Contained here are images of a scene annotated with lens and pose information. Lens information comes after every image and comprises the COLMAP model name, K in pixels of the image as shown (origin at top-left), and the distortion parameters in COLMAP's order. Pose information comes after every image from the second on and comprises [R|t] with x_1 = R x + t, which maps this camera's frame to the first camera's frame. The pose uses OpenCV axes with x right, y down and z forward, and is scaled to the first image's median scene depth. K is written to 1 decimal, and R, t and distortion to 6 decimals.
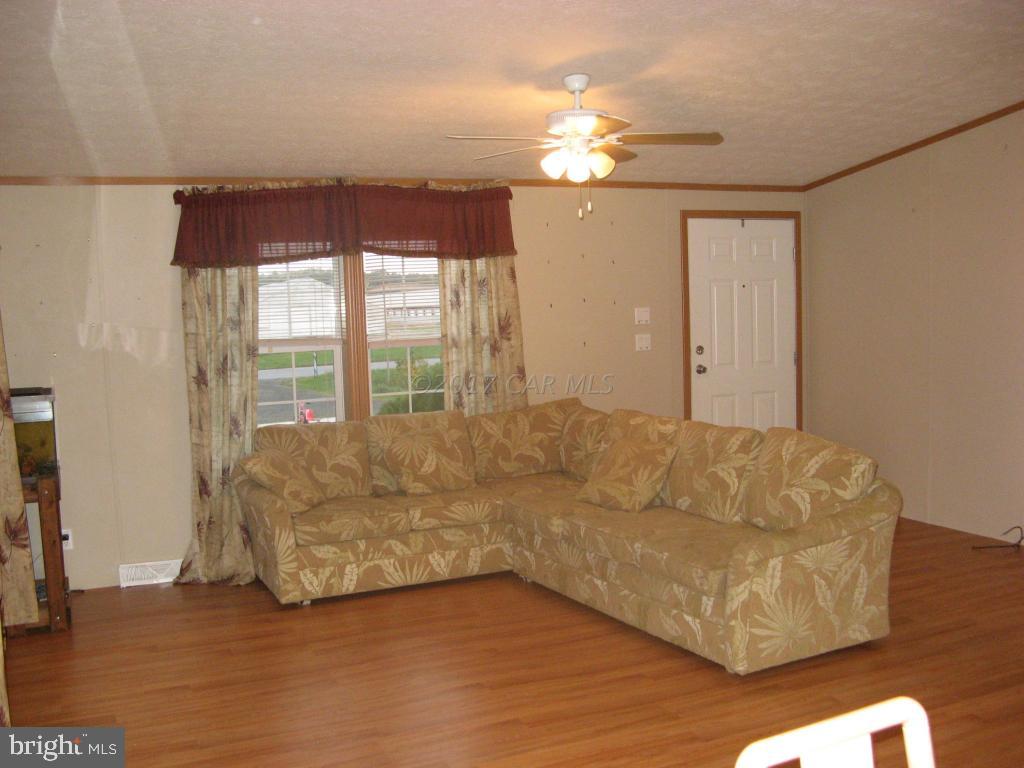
lens RADIAL K [[1045.5, 0, 512.0], [0, 1045.5, 384.0], [0, 0, 1]] dist [-0.208045, 0.217415]
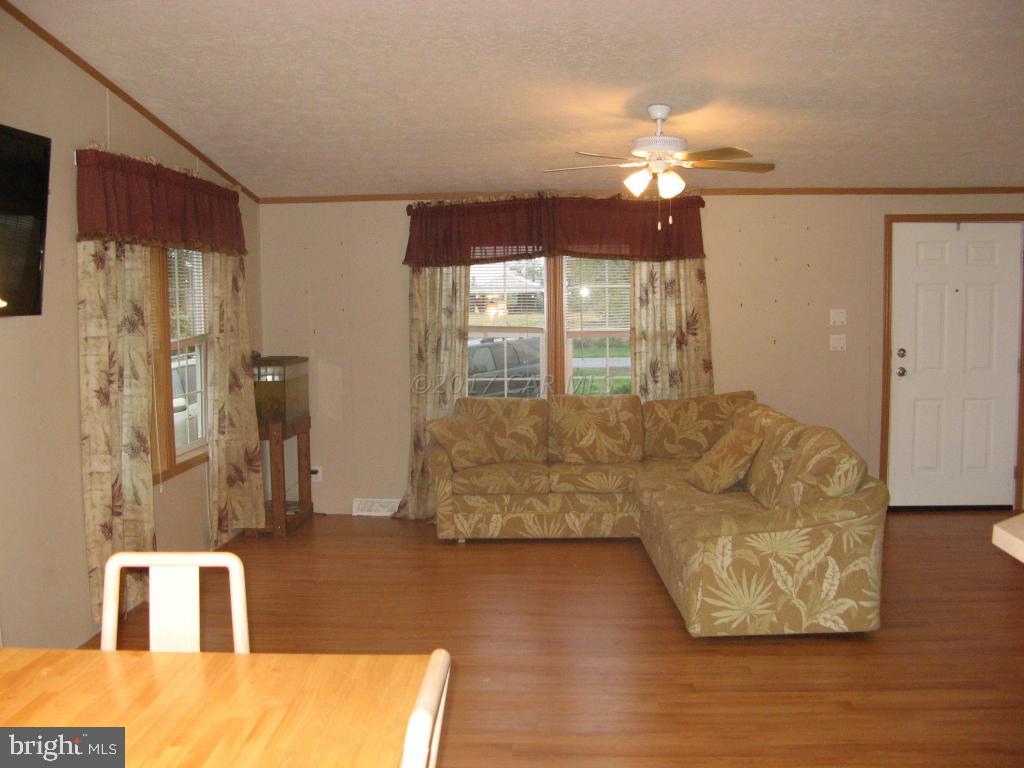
lens RADIAL K [[1045.5, 0, 512.0], [0, 1045.5, 384.0], [0, 0, 1]] dist [-0.208045, 0.217415]
pose [[0.888239, 0.059216, -0.455549, 0.395613], [-0.053233, 0.998245, 0.025964, -0.010460], [0.456286, 0.001188, 0.889832, -0.078574]]
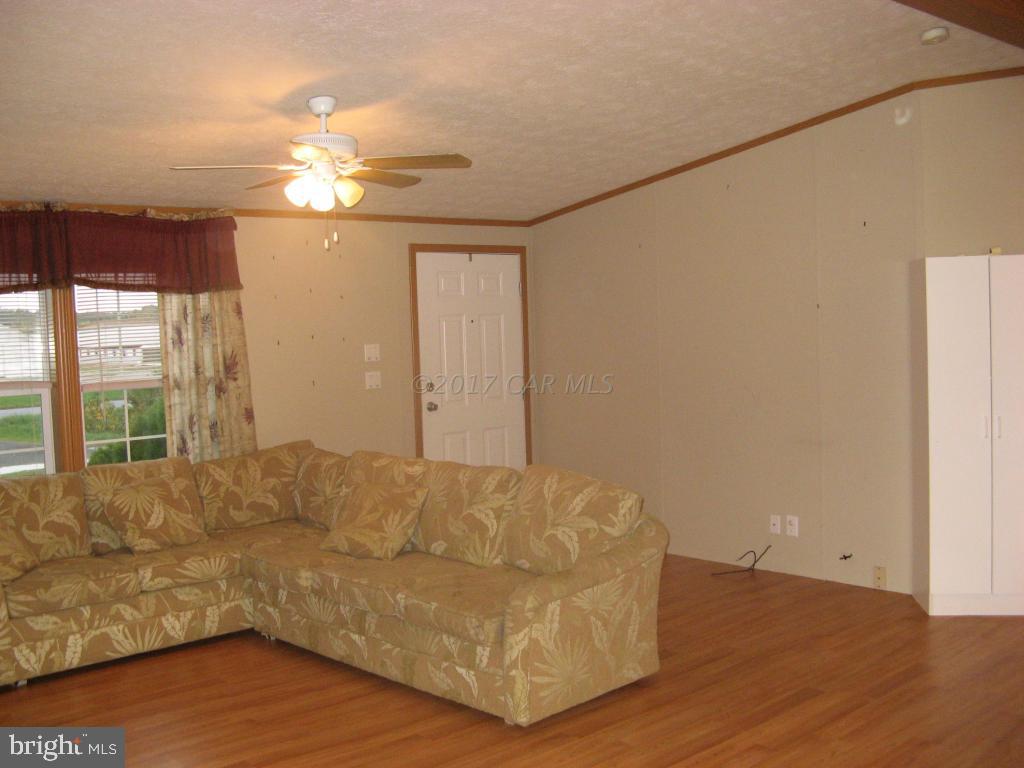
lens RADIAL K [[1045.5, 0, 512.0], [0, 1045.5, 384.0], [0, 0, 1]] dist [-0.208045, 0.217415]
pose [[0.955798, -0.016394, 0.293566, -0.044614], [0.026748, 0.999152, -0.031289, -0.003741], [-0.292804, 0.037759, 0.955427, 0.054542]]
